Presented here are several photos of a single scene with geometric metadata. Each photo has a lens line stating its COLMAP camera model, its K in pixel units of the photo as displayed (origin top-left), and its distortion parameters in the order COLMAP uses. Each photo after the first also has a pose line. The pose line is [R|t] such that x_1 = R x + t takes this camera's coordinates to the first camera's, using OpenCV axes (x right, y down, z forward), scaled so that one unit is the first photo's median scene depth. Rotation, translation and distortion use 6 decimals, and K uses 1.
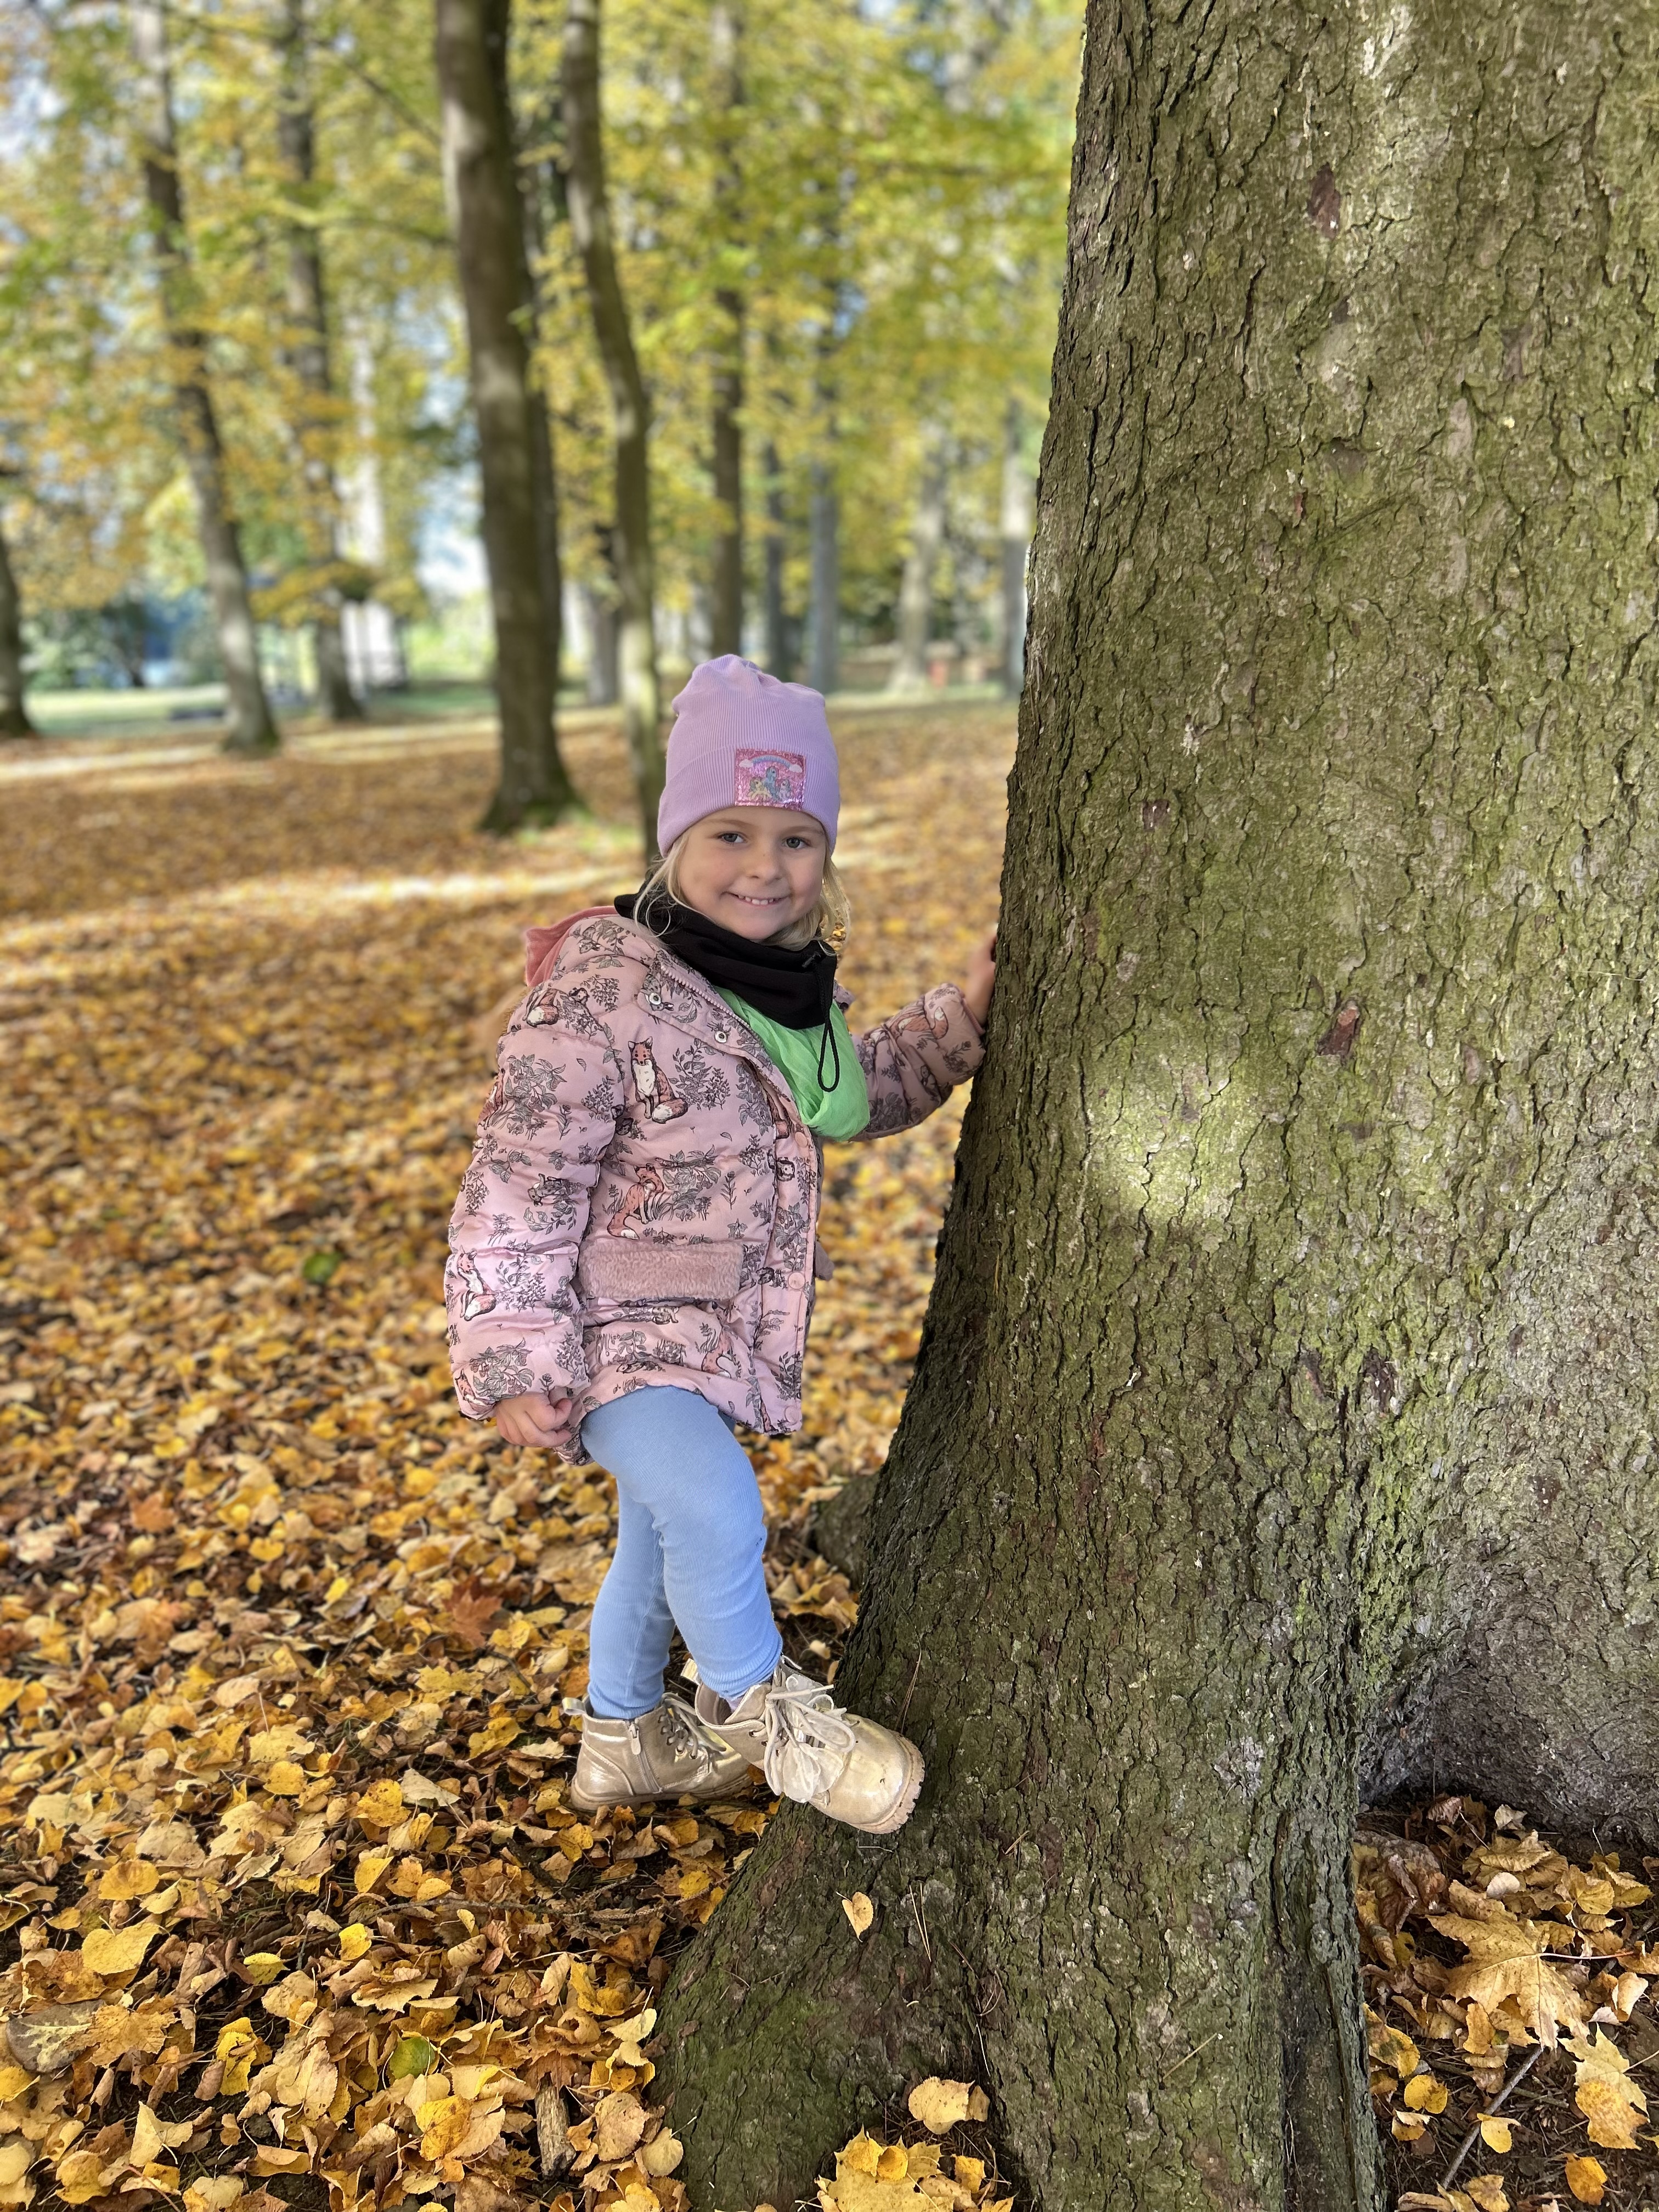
lens RADIAL K [[1669.9, 0, 826.0], [0, 1669.9, 1111.6], [0, 0, 1]] dist [0.034487, -0.045000]
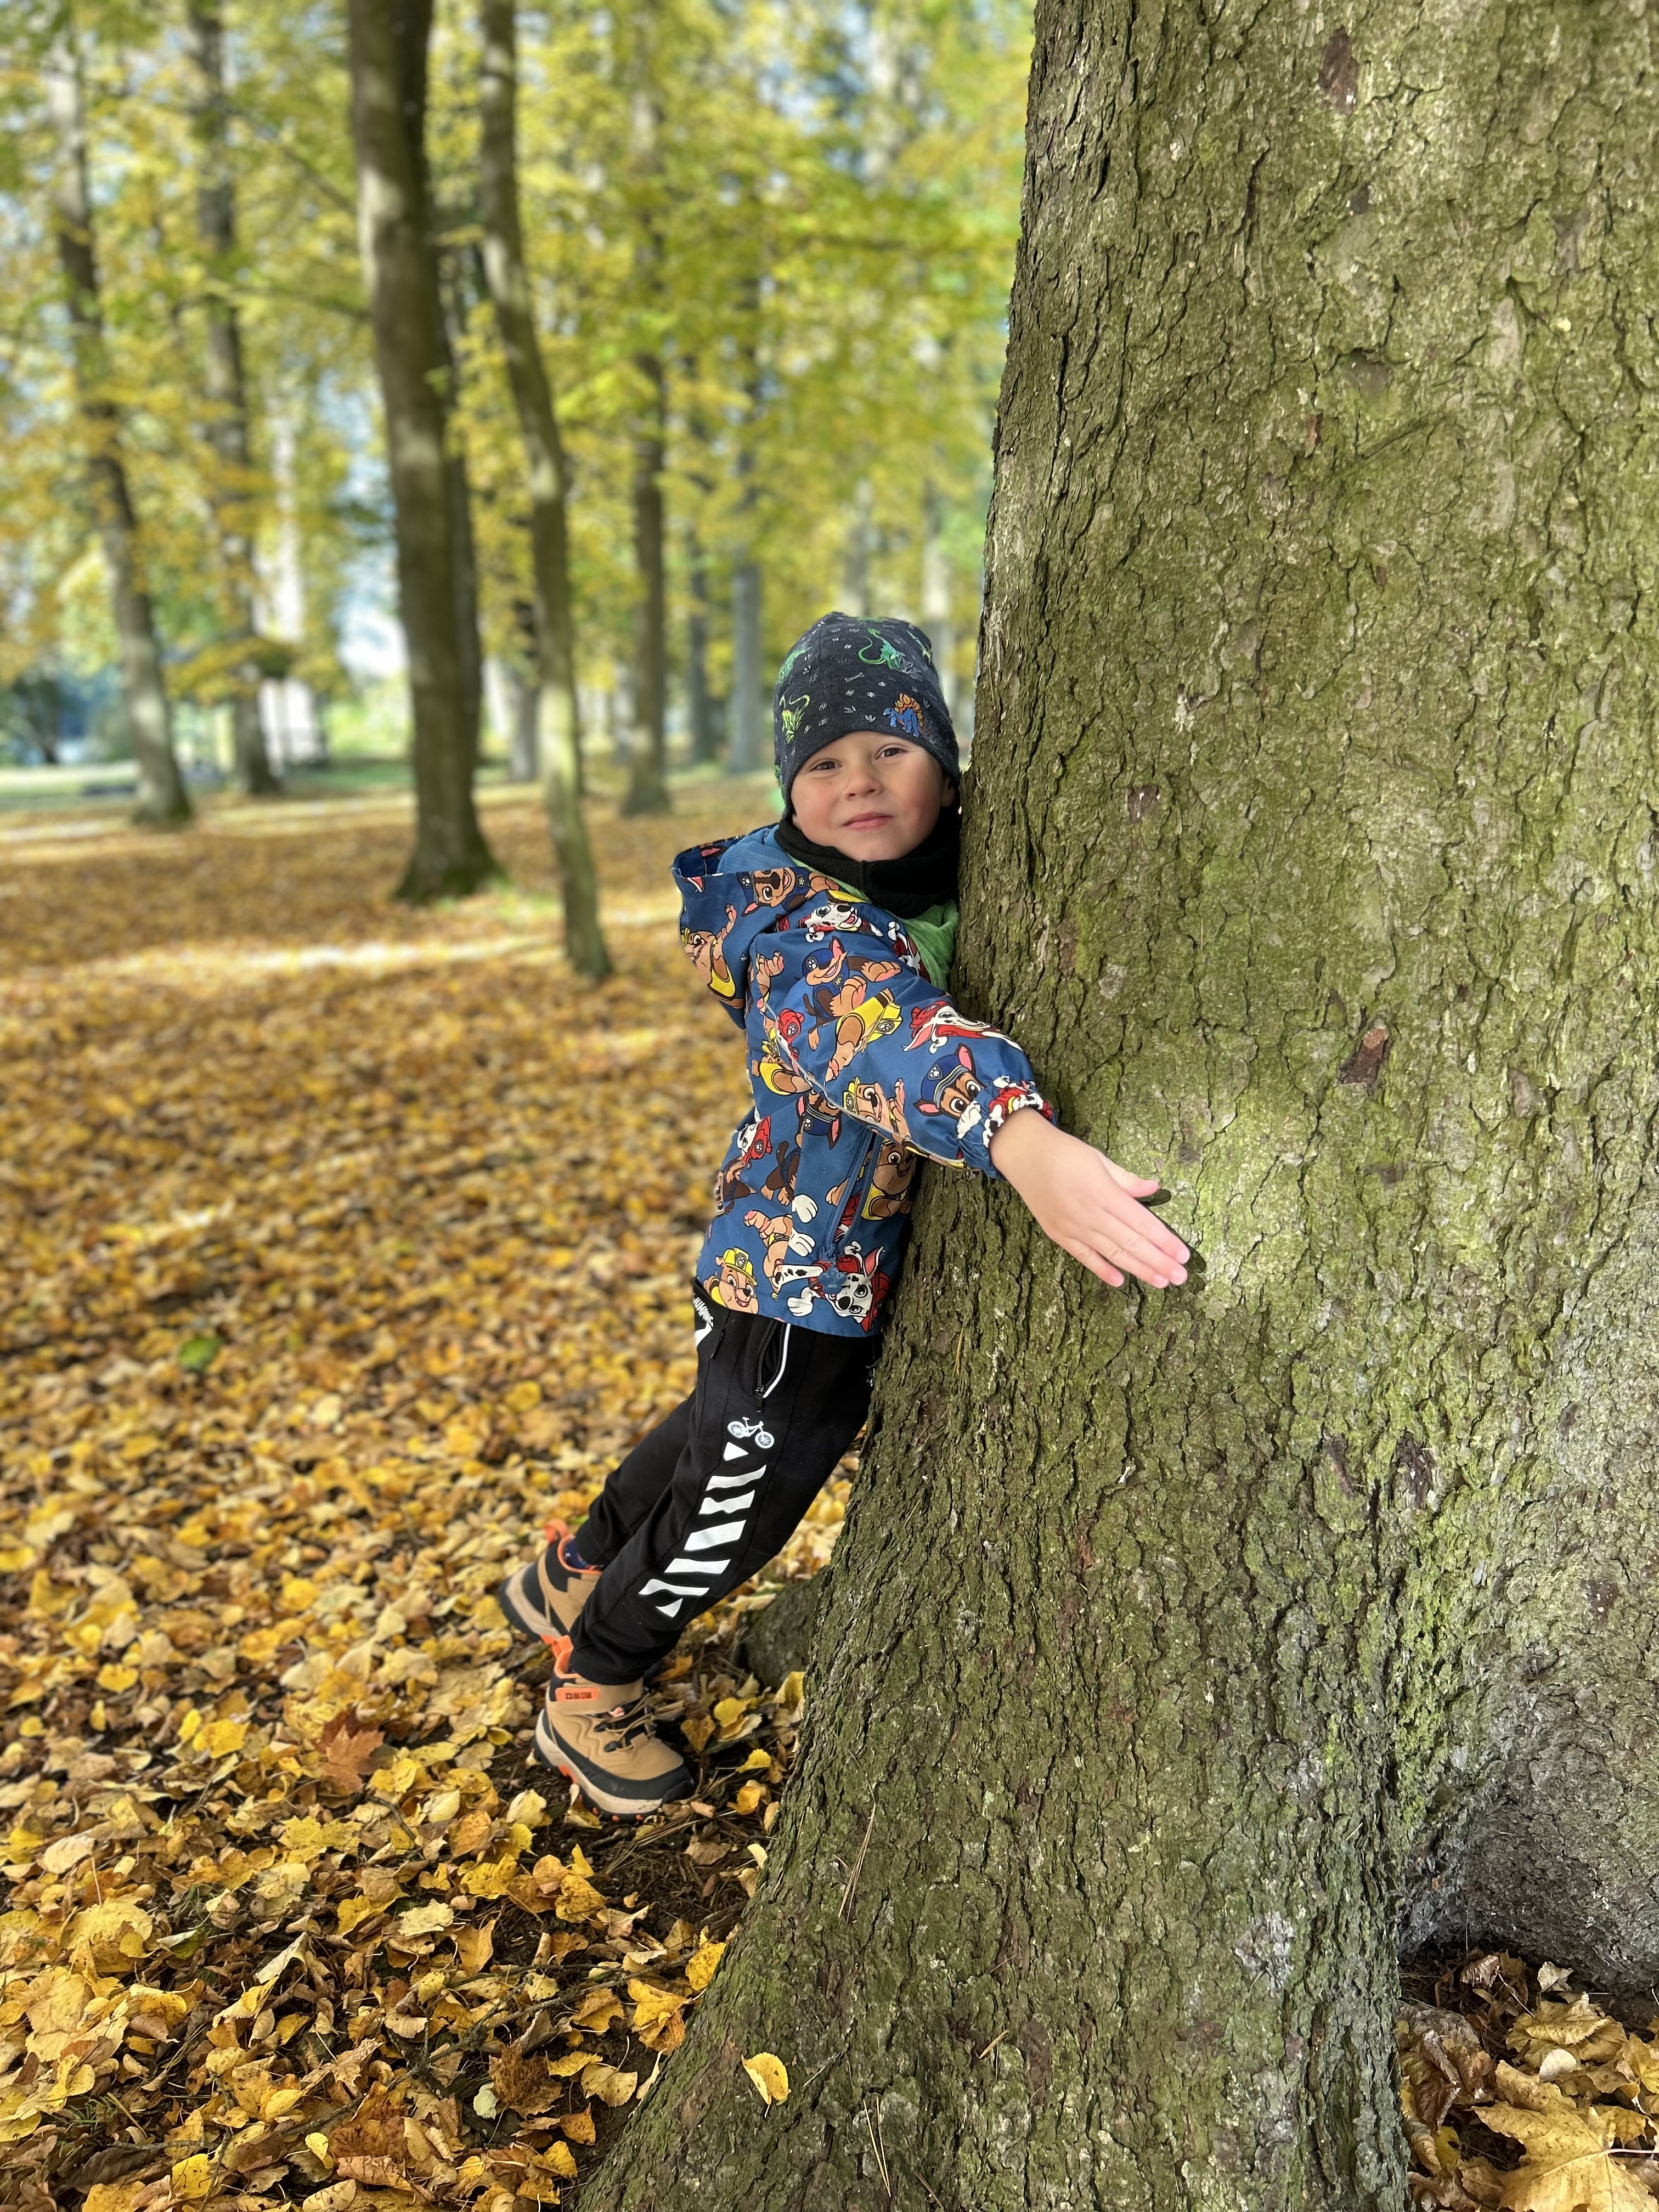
lens RADIAL K [[1669.9, 0, 828.0], [0, 1669.9, 1111.8], [0, 0, 1]] dist [0.034487, -0.045000]
pose [[0.998938, -0.005925, 0.045690, -0.002298], [0.008038, 0.998900, -0.046199, 0.016296], [-0.045366, 0.046517, 0.997887, 0.160969]]
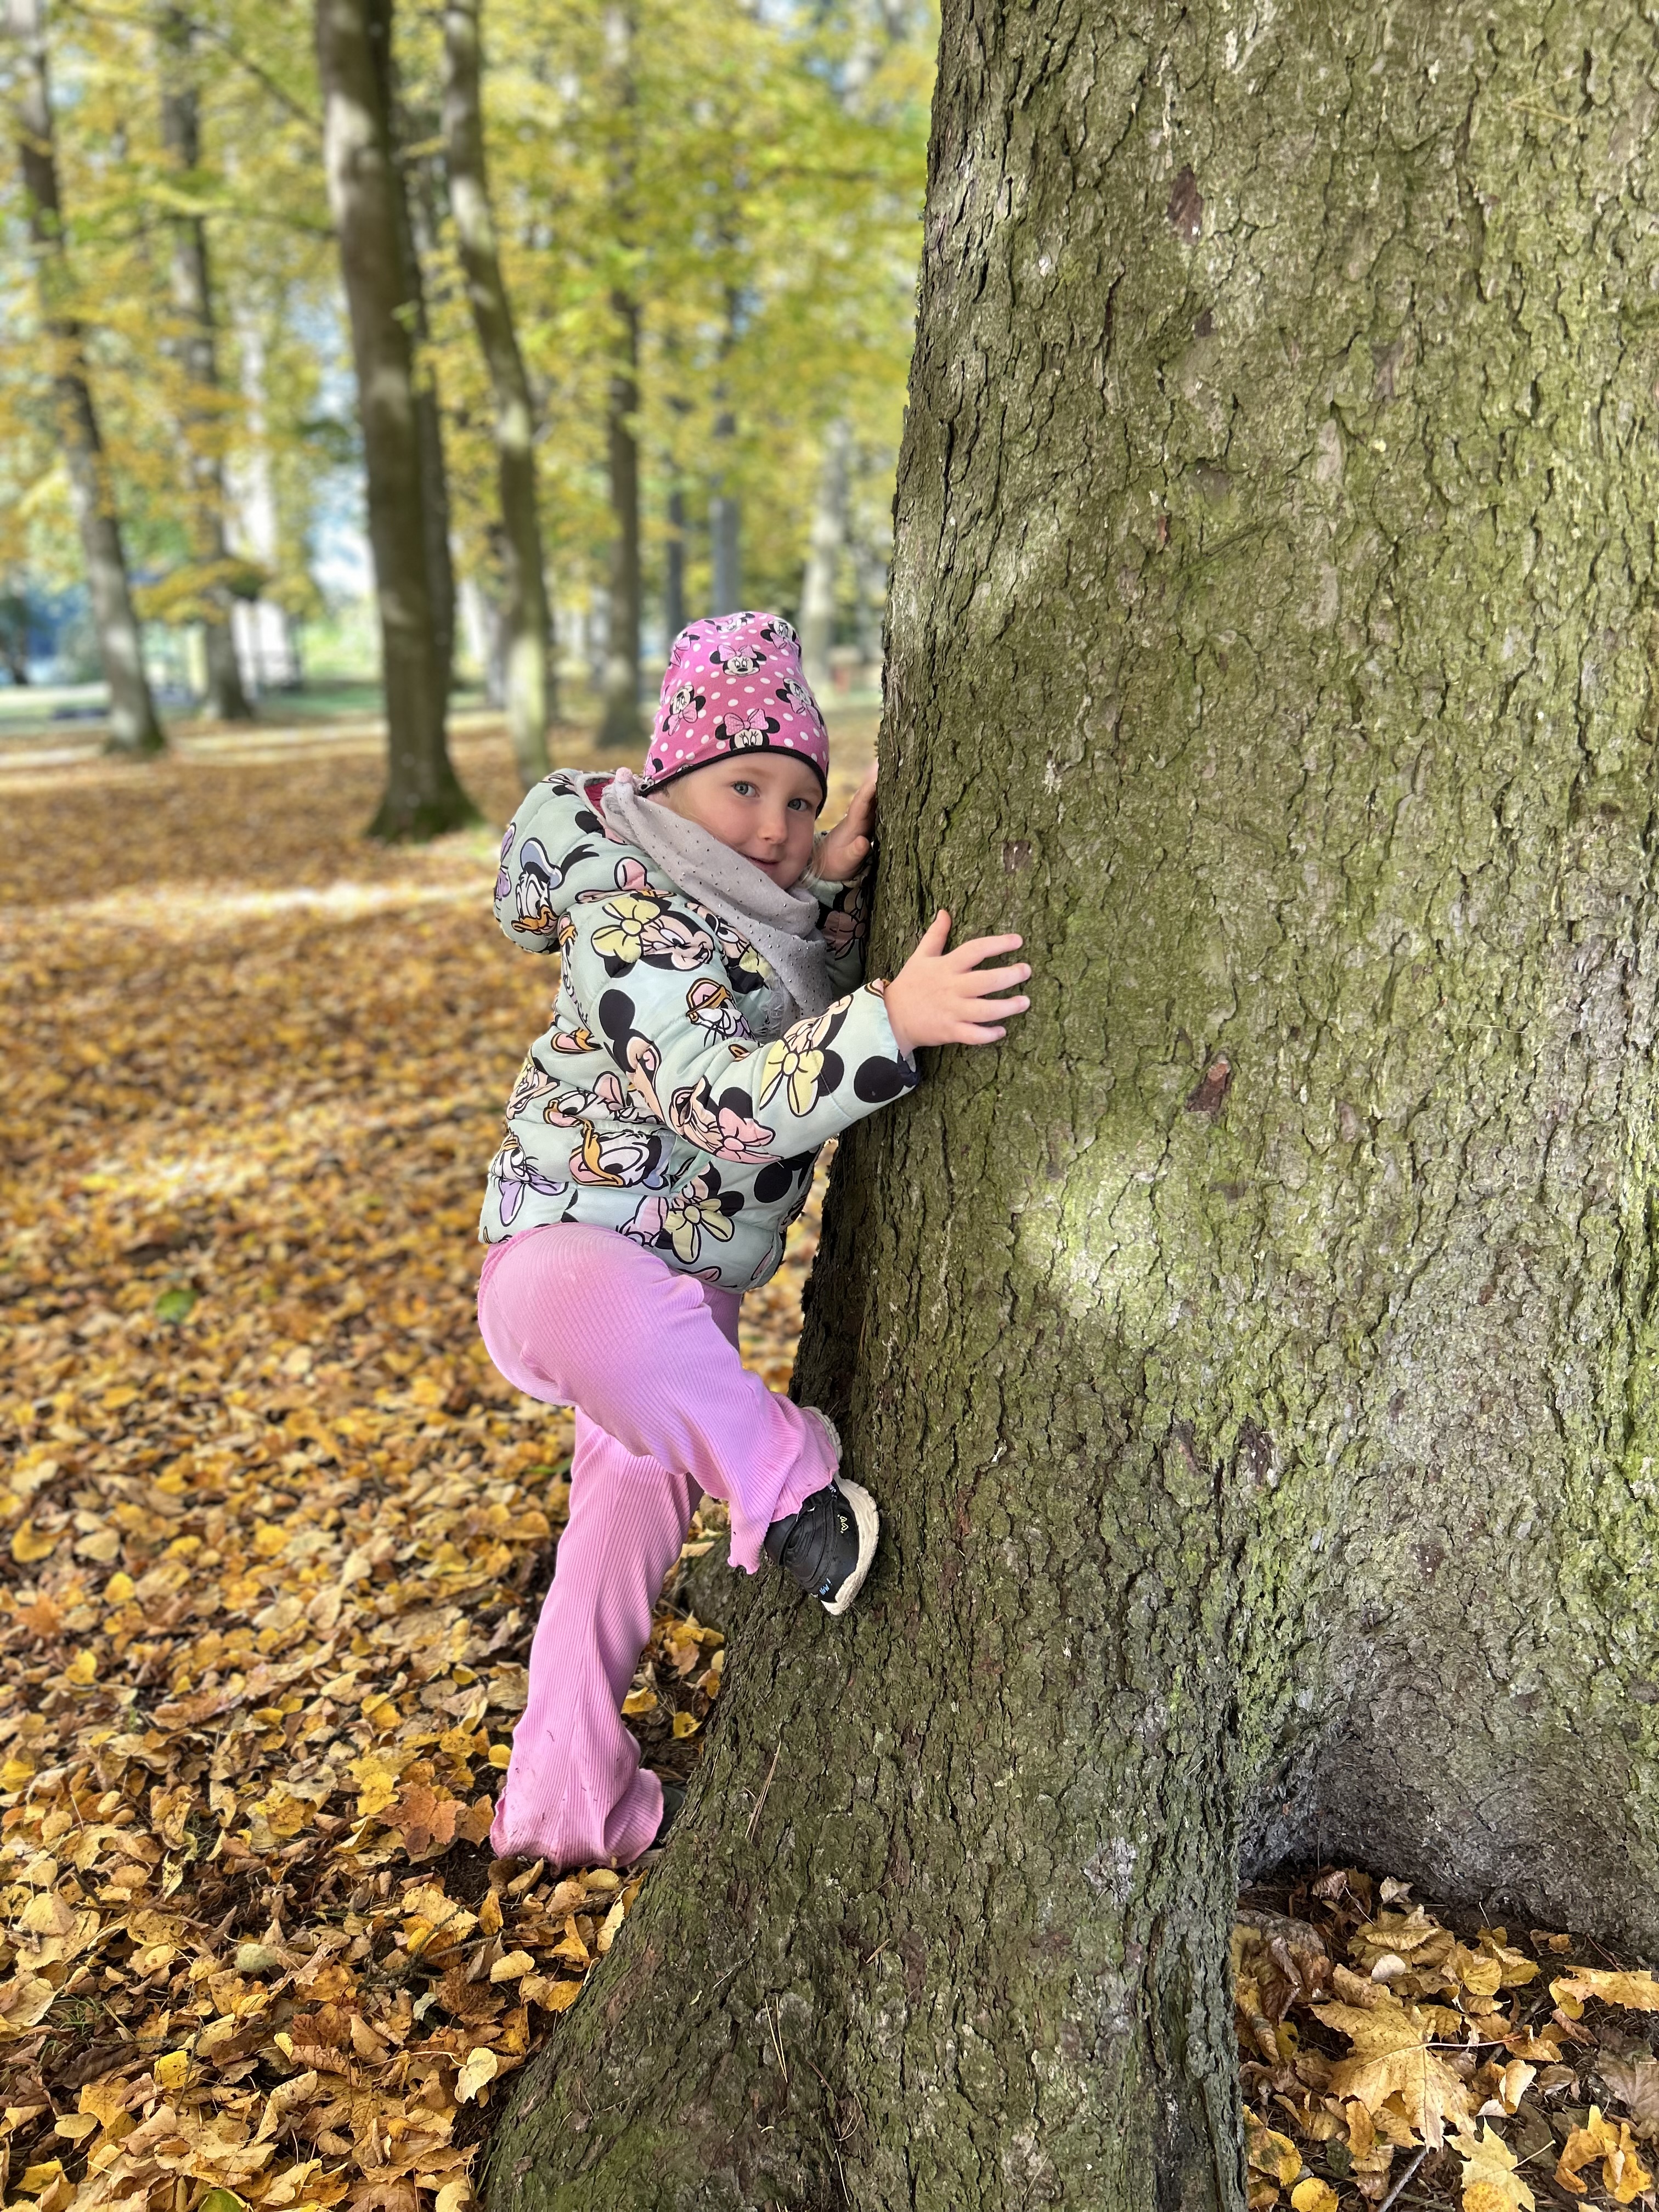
lens RADIAL K [[1669.9, 0, 826.5], [0, 1669.9, 1113.4], [0, 0, 1]] dist [0.034487, -0.045000]
pose [[0.998421, -0.005547, 0.055907, 0.035326], [0.005605, 0.999984, -0.000889, -0.031109], [-0.055901, 0.001201, 0.998436, 0.066477]]
